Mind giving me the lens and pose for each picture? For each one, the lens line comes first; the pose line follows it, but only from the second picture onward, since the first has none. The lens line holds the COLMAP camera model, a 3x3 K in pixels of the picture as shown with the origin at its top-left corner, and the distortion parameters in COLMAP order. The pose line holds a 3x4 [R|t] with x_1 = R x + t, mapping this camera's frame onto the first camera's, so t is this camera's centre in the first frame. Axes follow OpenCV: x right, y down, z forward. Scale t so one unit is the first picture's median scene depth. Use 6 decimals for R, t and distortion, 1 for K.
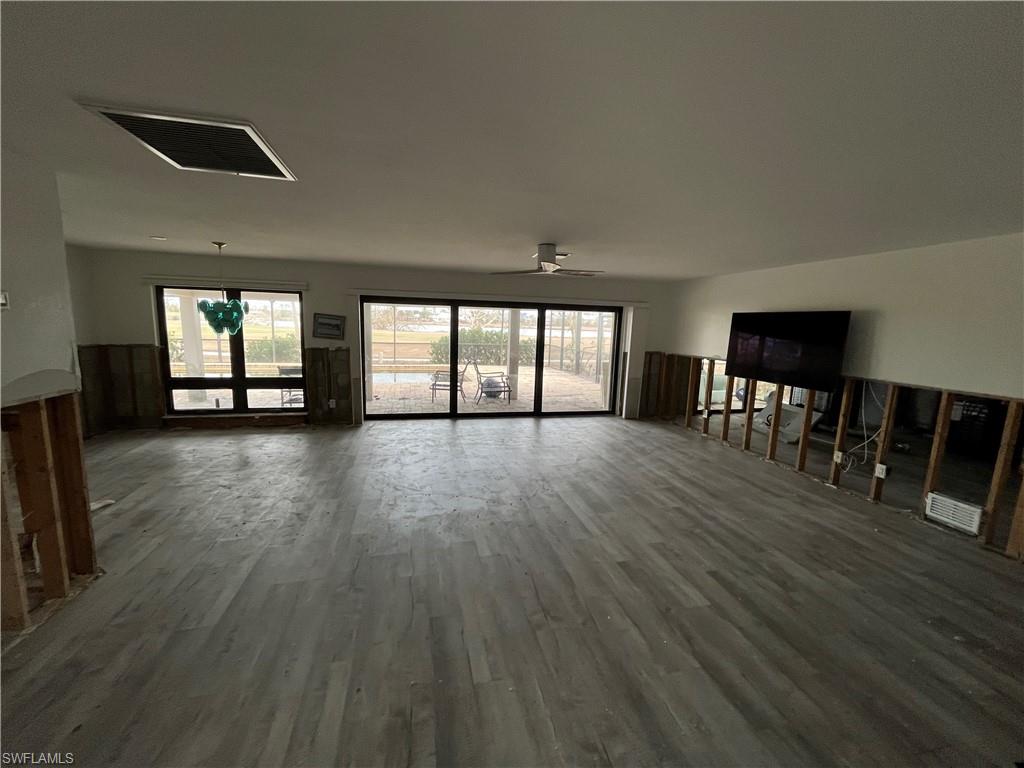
lens RADIAL K [[416.6, 0, 515.4], [0, 416.6, 385.9], [0, 0, 1]] dist [-0.005333, -0.000331]
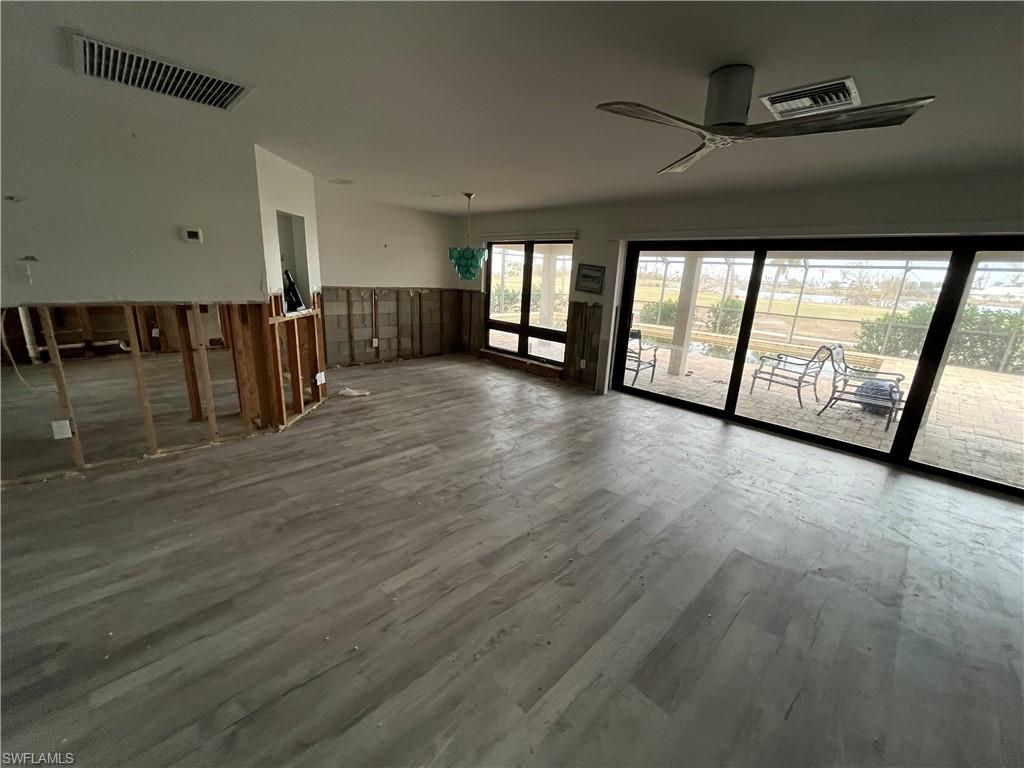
lens RADIAL K [[416.6, 0, 507.0], [0, 416.6, 381.3], [0, 0, 1]] dist [-0.005333, -0.000331]
pose [[0.509338, 0.212961, -0.833800, 0.258658], [-0.164394, 0.975132, 0.148637, -0.030681], [0.844719, 0.061365, 0.531681, 0.382445]]
